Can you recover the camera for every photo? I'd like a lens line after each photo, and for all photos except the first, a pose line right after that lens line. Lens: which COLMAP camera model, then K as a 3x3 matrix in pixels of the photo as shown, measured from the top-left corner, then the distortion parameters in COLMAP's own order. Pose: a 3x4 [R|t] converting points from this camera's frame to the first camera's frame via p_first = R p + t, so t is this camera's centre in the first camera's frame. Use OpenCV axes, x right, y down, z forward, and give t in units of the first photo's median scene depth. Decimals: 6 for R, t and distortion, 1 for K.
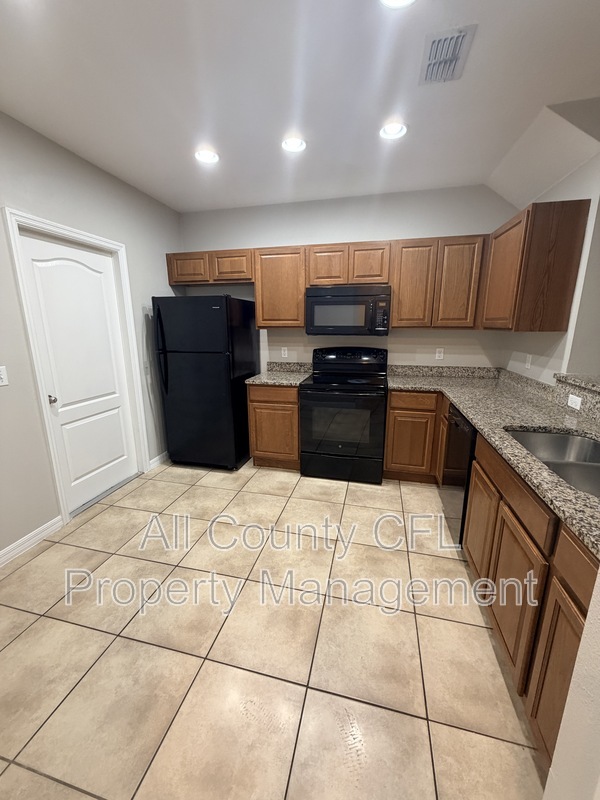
lens RADIAL K [[318.6, 0, 299.1], [0, 318.6, 397.9], [0, 0, 1]] dist [0.000658, 0.000199]
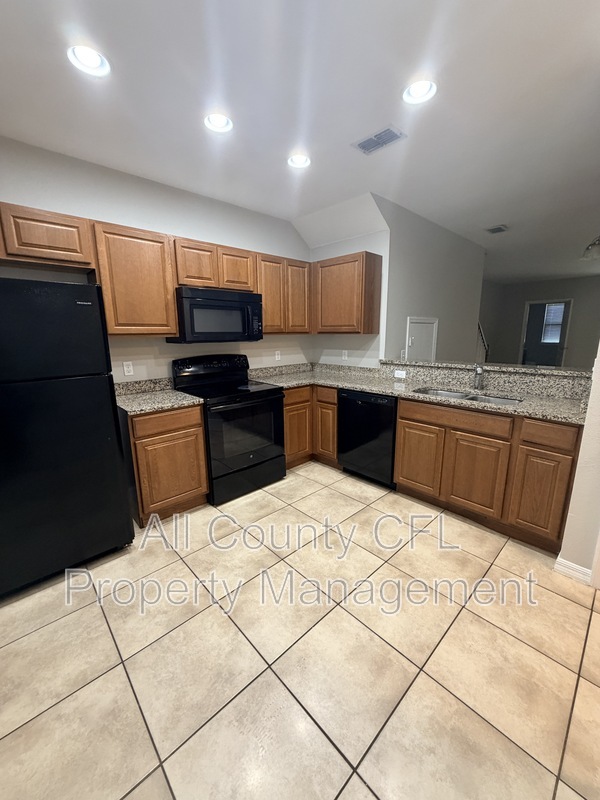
lens RADIAL K [[318.6, 0, 299.1], [0, 318.6, 397.9], [0, 0, 1]] dist [0.000658, 0.000199]
pose [[0.545441, -0.174254, 0.819835, -0.558495], [0.197634, 0.977307, 0.076237, -0.065970], [-0.814515, 0.120445, 0.567502, 0.318278]]
